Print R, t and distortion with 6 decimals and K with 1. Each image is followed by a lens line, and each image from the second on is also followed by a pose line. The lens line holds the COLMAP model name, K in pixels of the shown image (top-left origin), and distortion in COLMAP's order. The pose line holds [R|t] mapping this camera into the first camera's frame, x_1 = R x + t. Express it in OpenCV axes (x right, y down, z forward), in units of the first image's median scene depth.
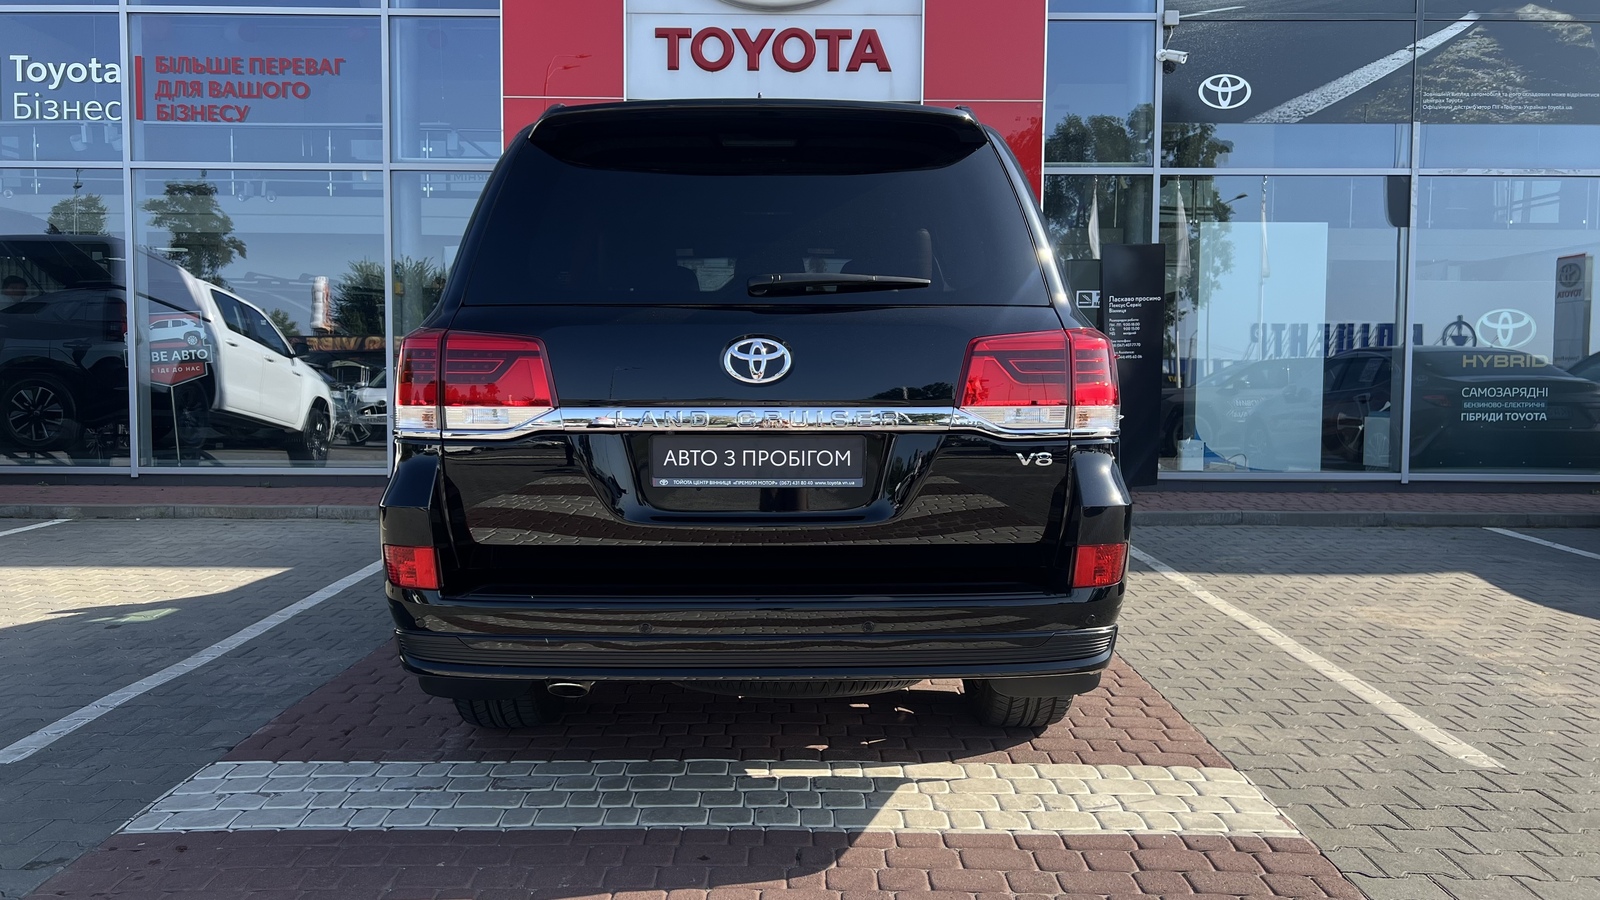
lens RADIAL K [[1193.6, 0, 797.7], [0, 1193.6, 427.1], [0, 0, 1]] dist [0.046723, -0.048518]
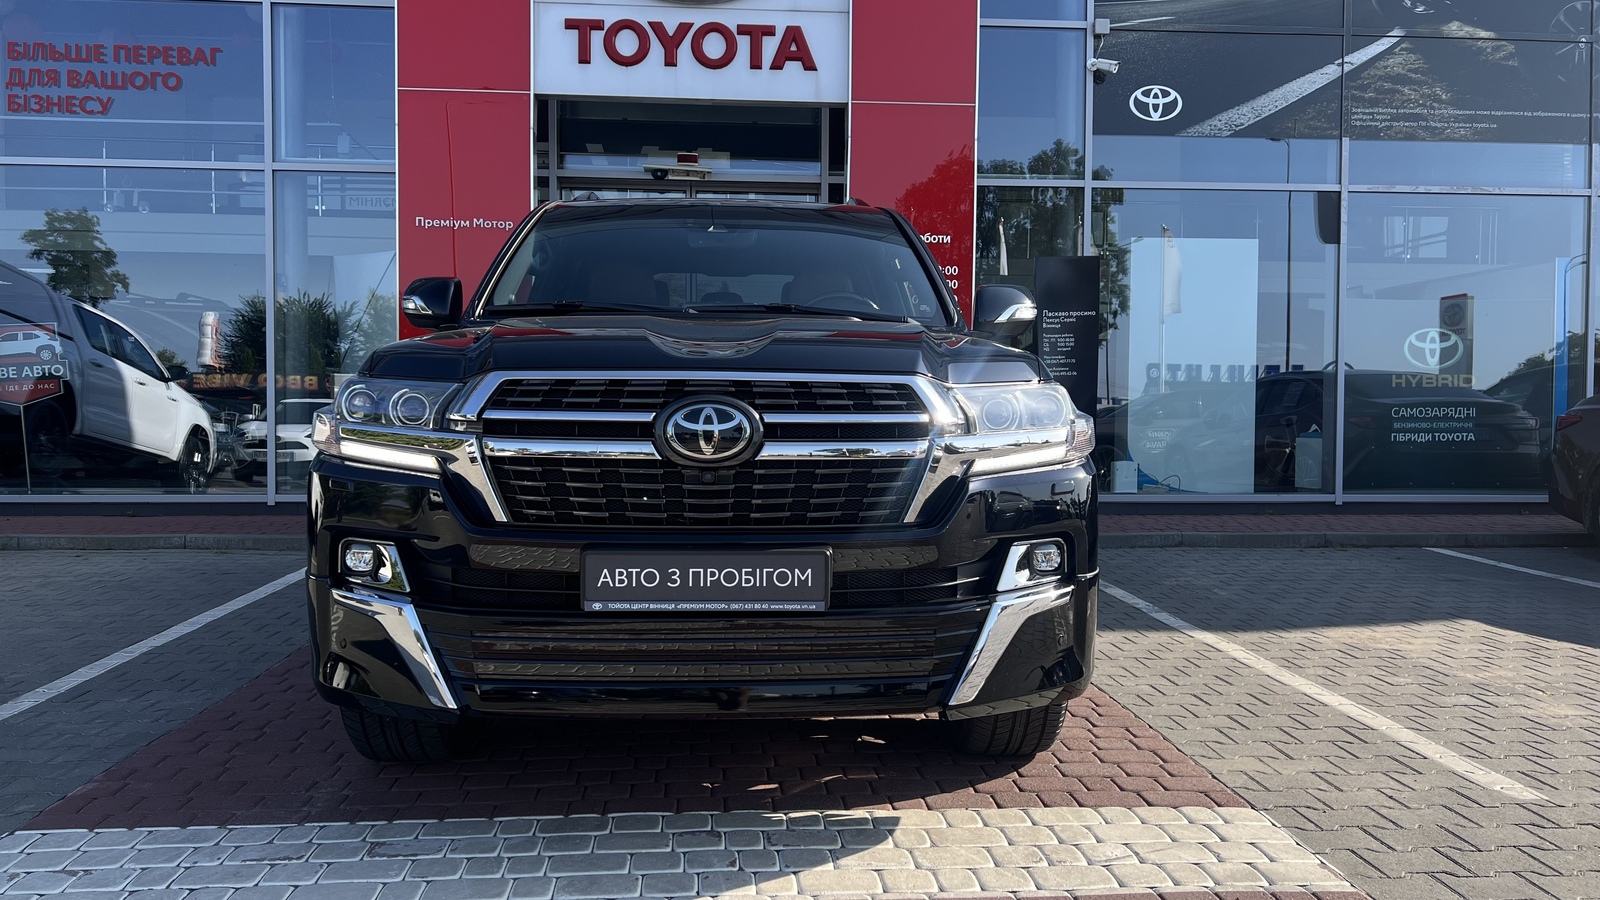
lens RADIAL K [[1187.6, 0, 792.7], [0, 1187.6, 439.0], [0, 0, 1]] dist [0.050354, -0.050684]
pose [[0.997235, -0.001743, 0.074294, -0.010744], [0.003502, 0.999716, -0.023556, 0.014791], [-0.074232, 0.023751, 0.996958, 0.061925]]
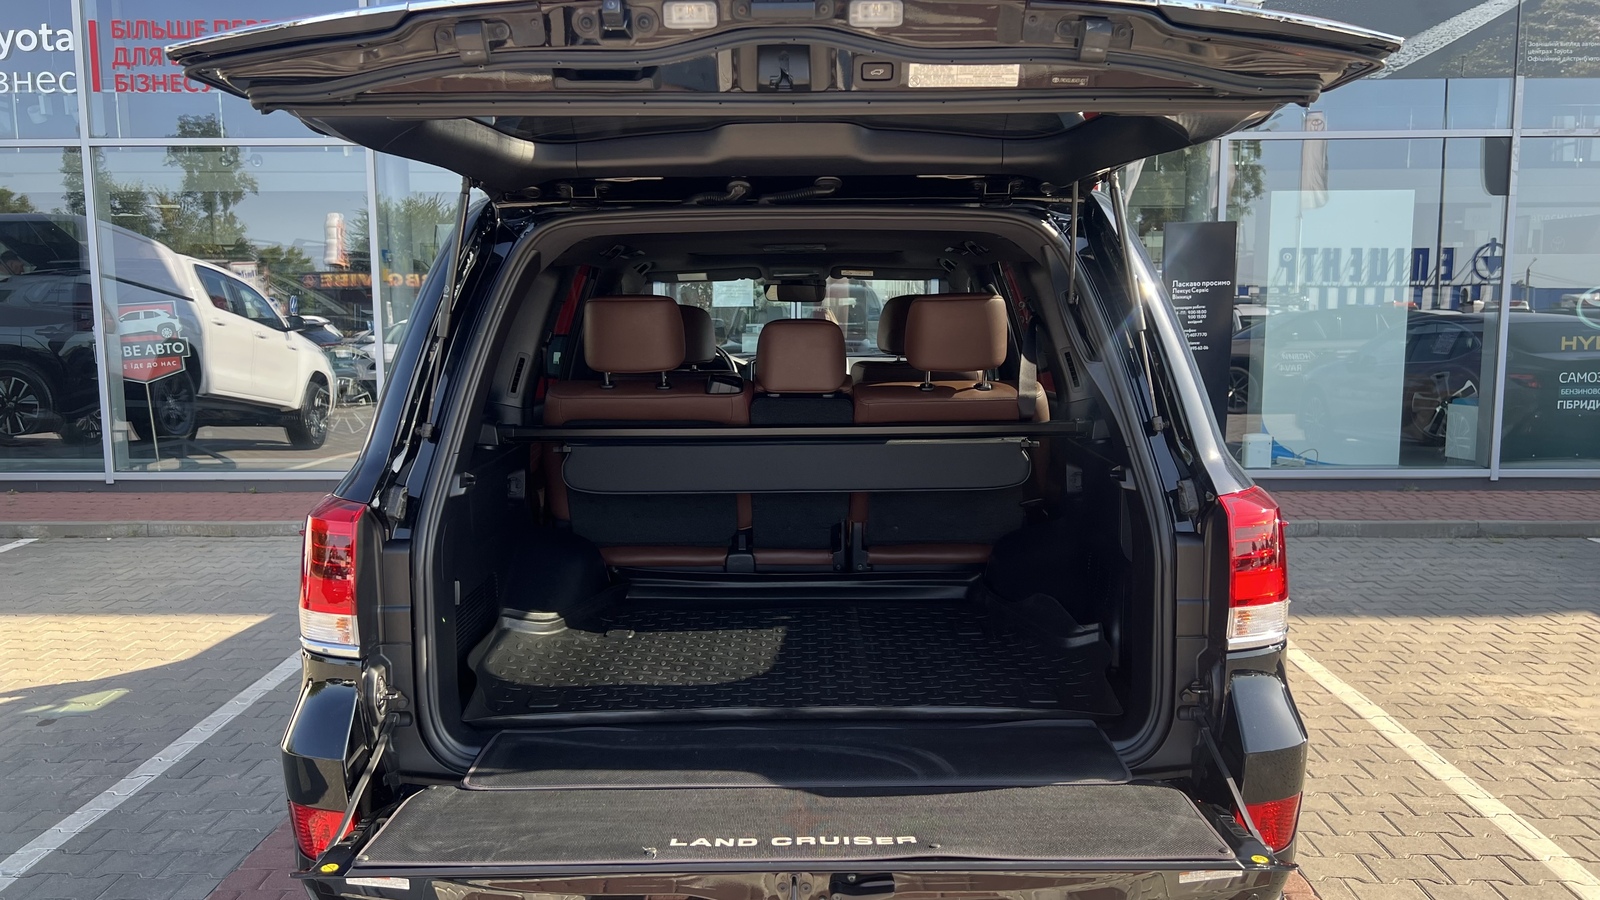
lens RADIAL K [[1193.0, 0, 796.2], [0, 1193.0, 434.6], [0, 0, 1]] dist [0.053739, -0.060112]
pose [[0.999810, -0.007556, -0.017990, -0.005486], [0.008733, 0.997764, 0.066265, -0.053410], [0.017449, -0.066410, 0.997640, 0.086888]]
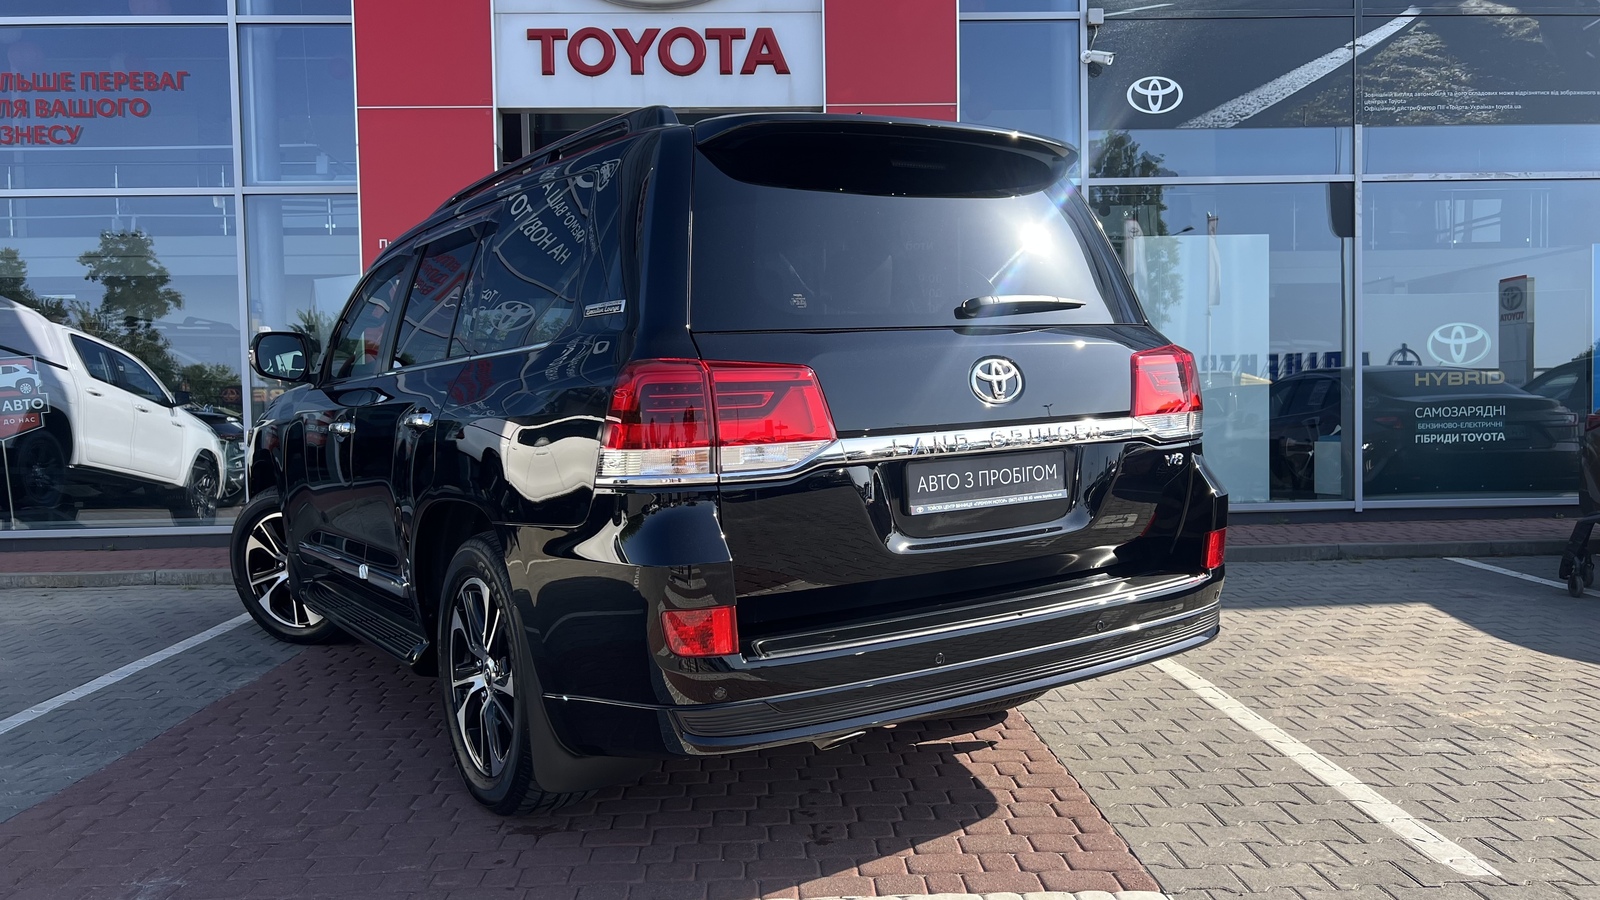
lens RADIAL K [[1195.0, 0, 800.0], [0, 1195.0, 450.0], [0, 0, 1]] dist [0.040184, -0.040768]
pose [[0.999060, -0.025016, 0.035407, 0.041746], [0.025564, 0.999559, -0.015087, 0.001980], [-0.035014, 0.015978, 0.999259, 0.086631]]
